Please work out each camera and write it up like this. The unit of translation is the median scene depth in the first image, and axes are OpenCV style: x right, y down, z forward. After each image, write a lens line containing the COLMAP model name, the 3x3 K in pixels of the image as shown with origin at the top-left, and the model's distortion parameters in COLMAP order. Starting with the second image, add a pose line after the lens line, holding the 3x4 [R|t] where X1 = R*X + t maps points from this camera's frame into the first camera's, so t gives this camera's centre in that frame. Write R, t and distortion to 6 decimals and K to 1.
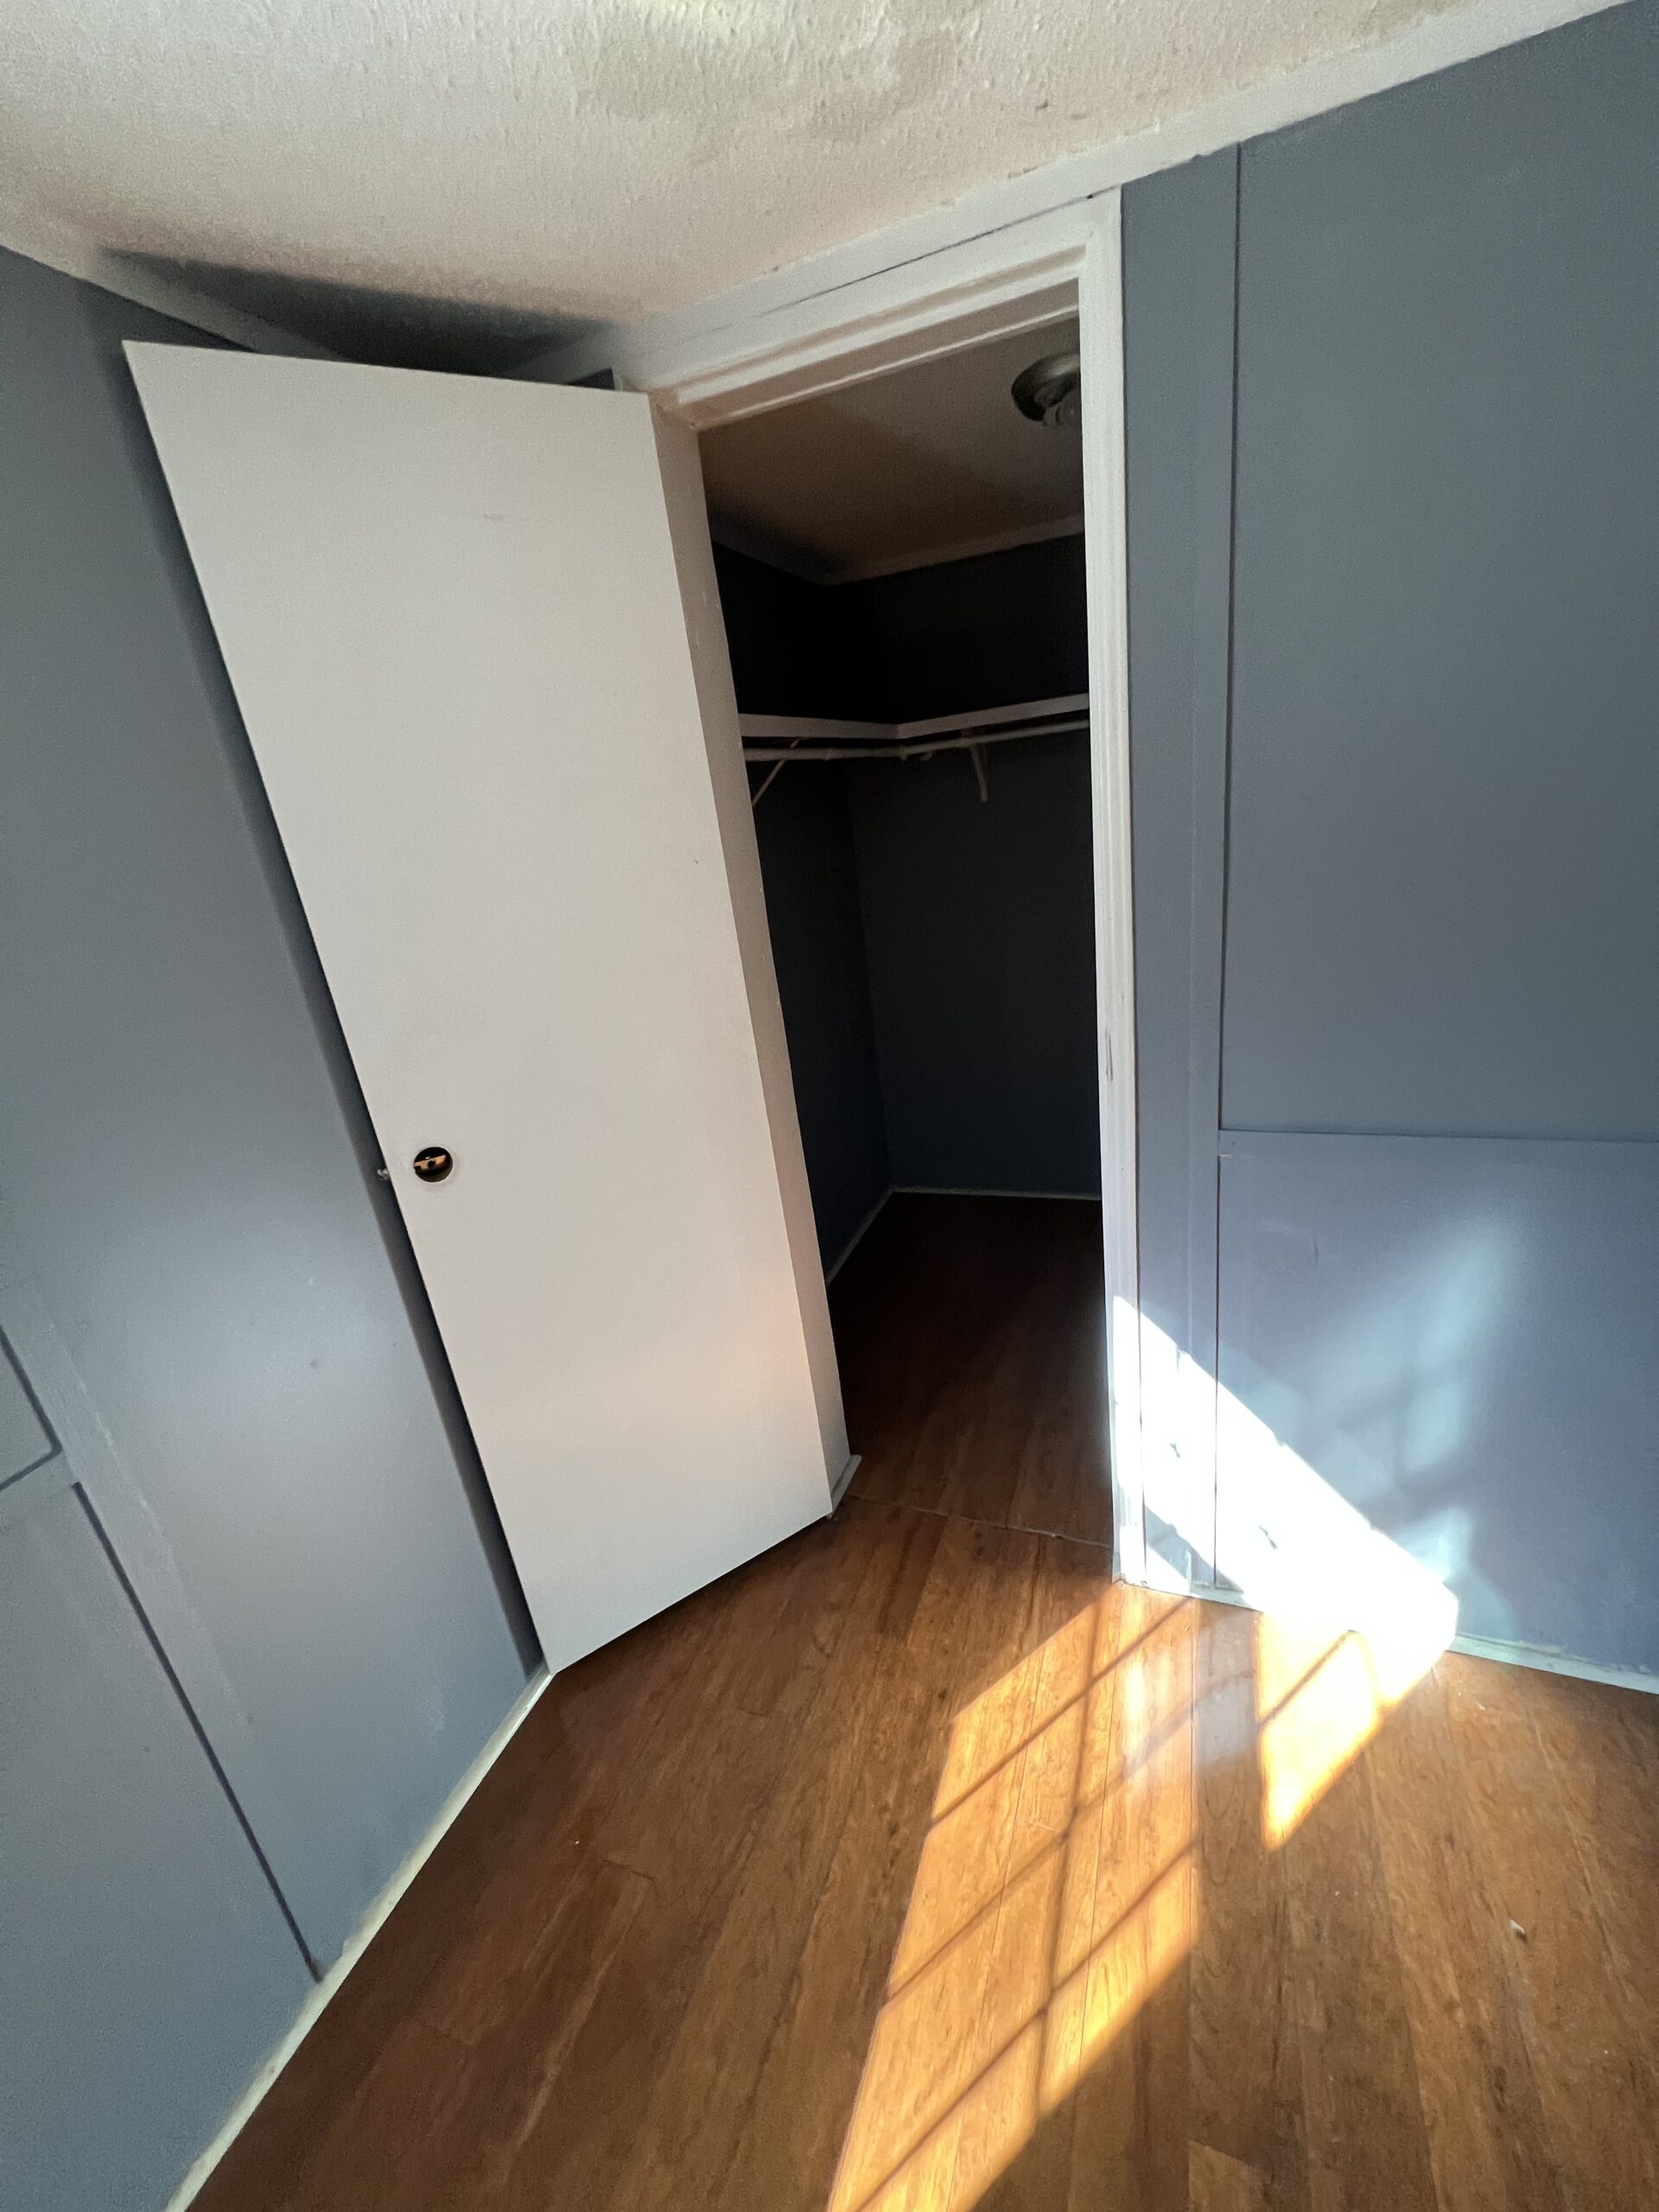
lens RADIAL K [[885.7, 0, 839.2], [0, 885.7, 1096.9], [0, 0, 1]] dist [-0.000993, -0.000235]
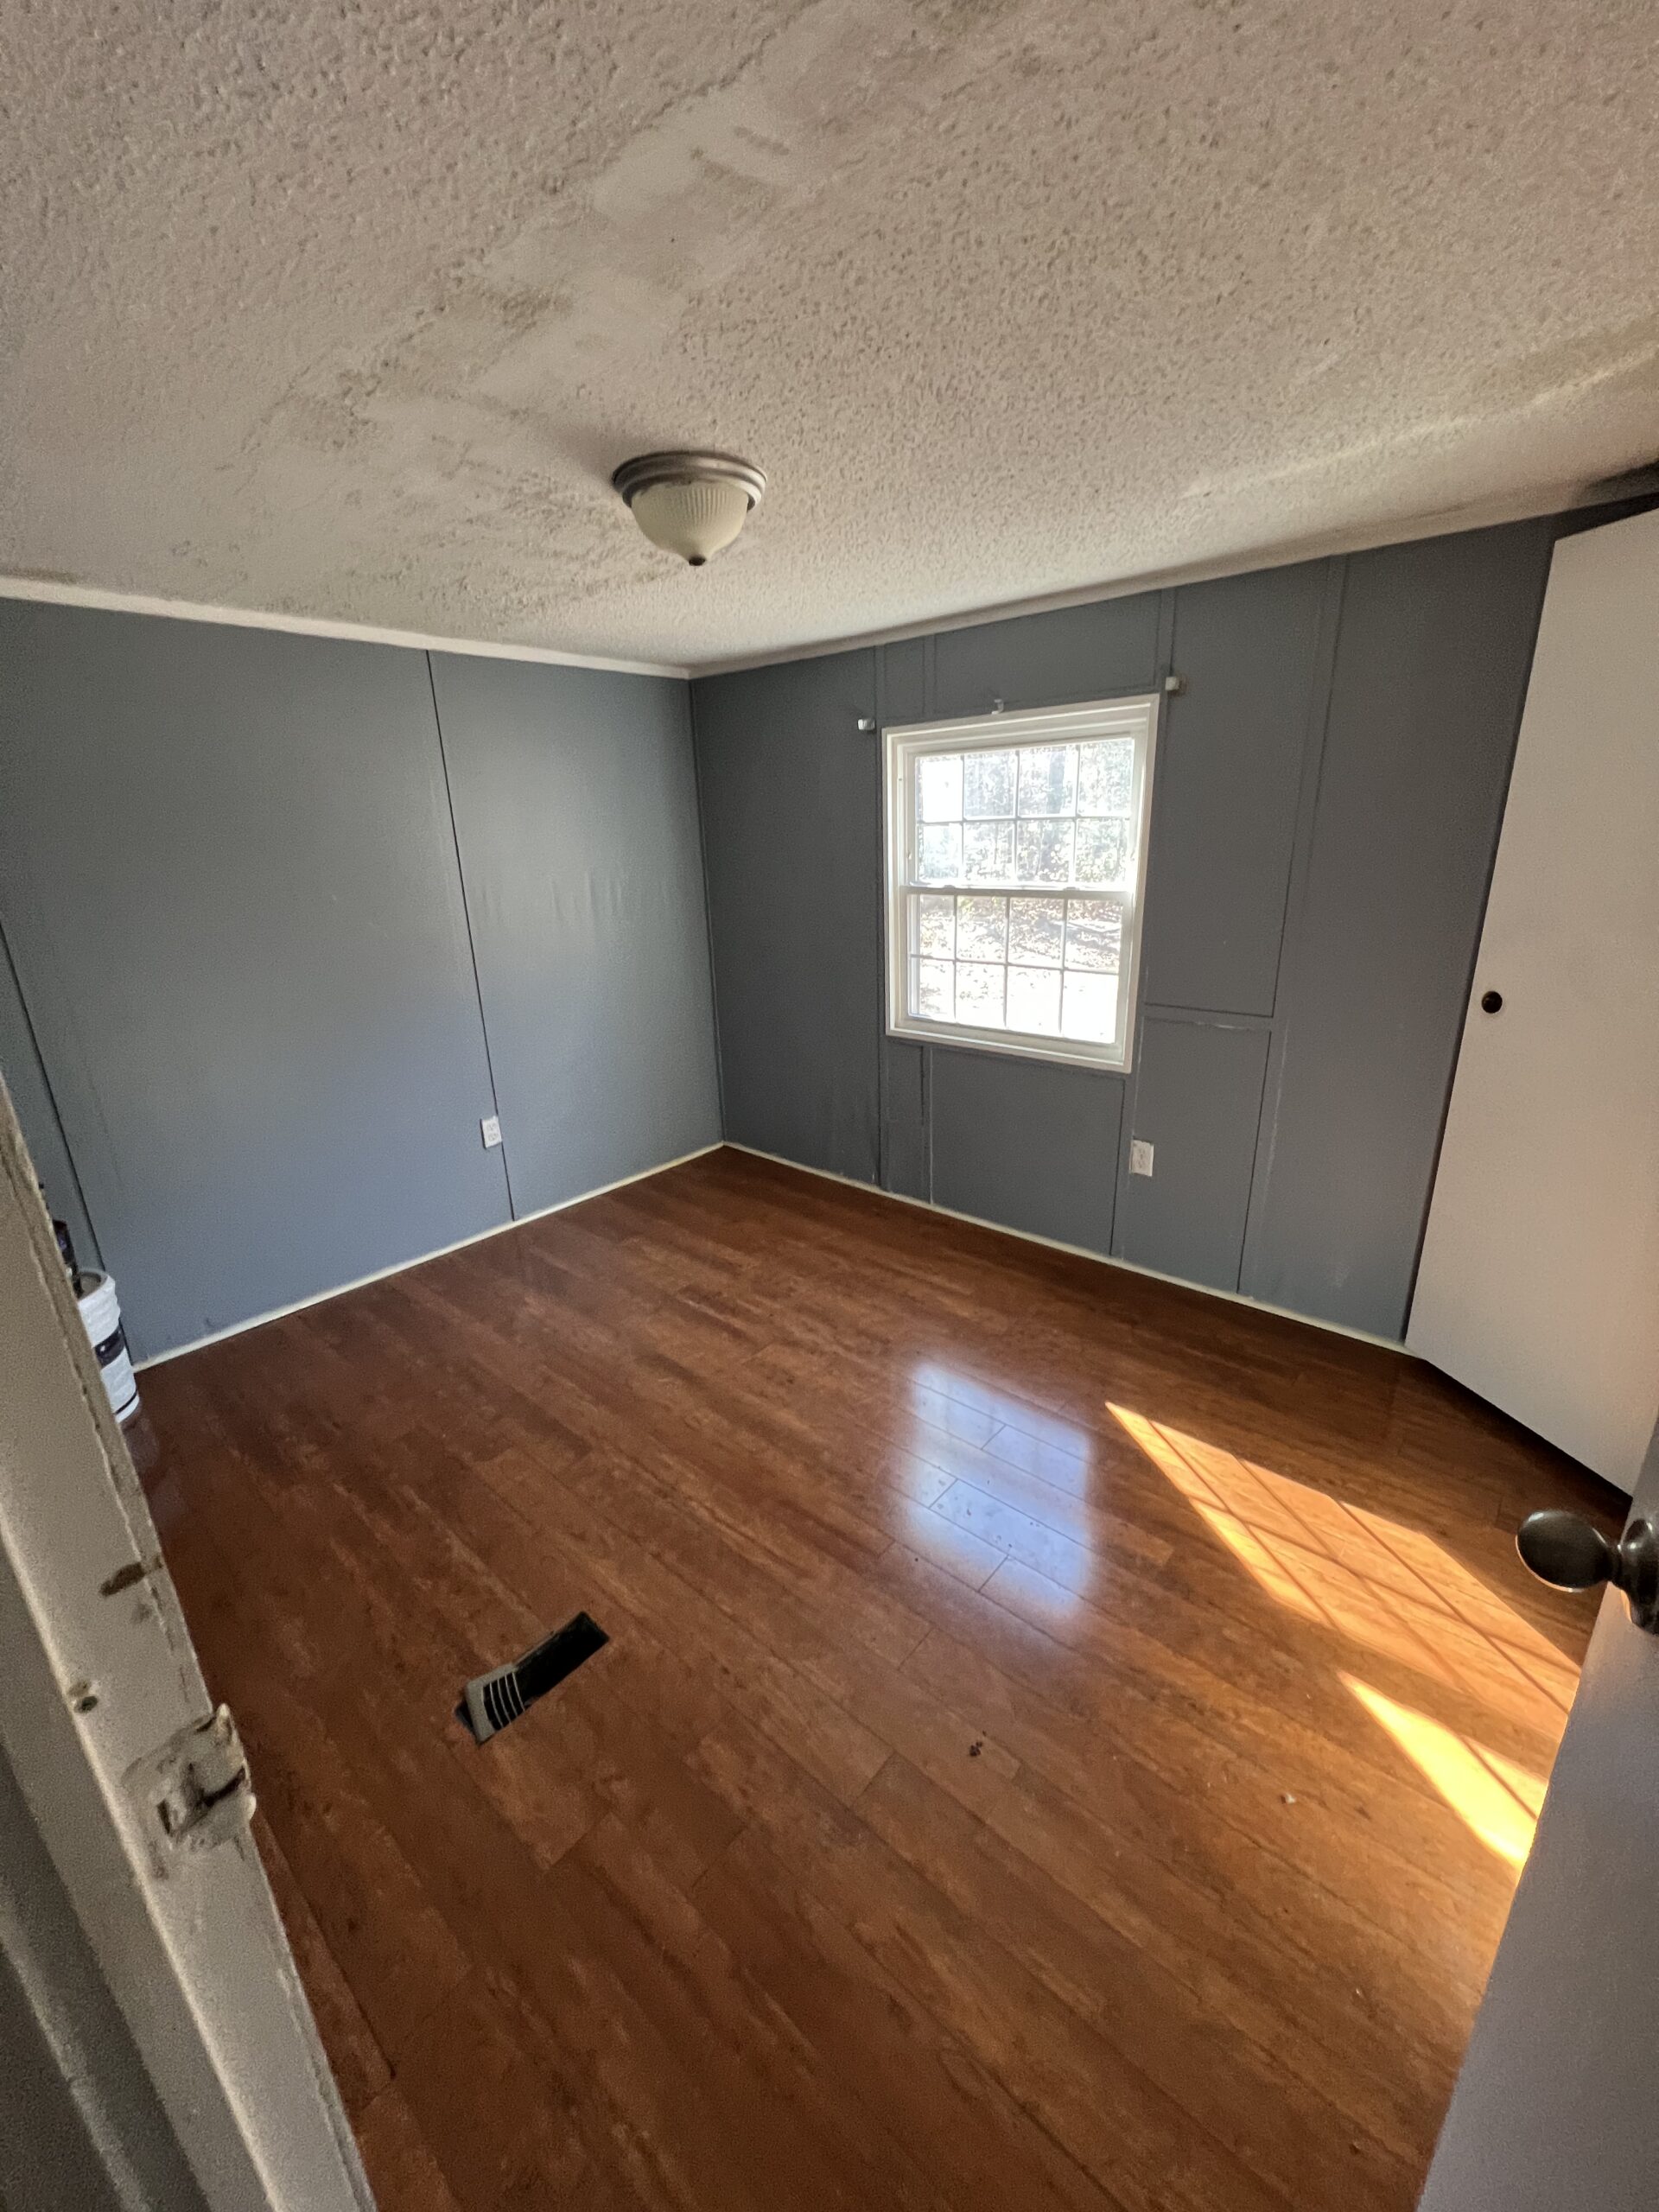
lens RADIAL K [[885.7, 0, 823.0], [0, 885.7, 1120.3], [0, 0, 1]] dist [-0.000993, -0.000235]
pose [[-0.341275, 0.417167, -0.842320, 1.529674], [-0.235647, 0.829531, 0.506308, -0.298291], [0.909946, 0.371280, -0.184794, 0.263005]]
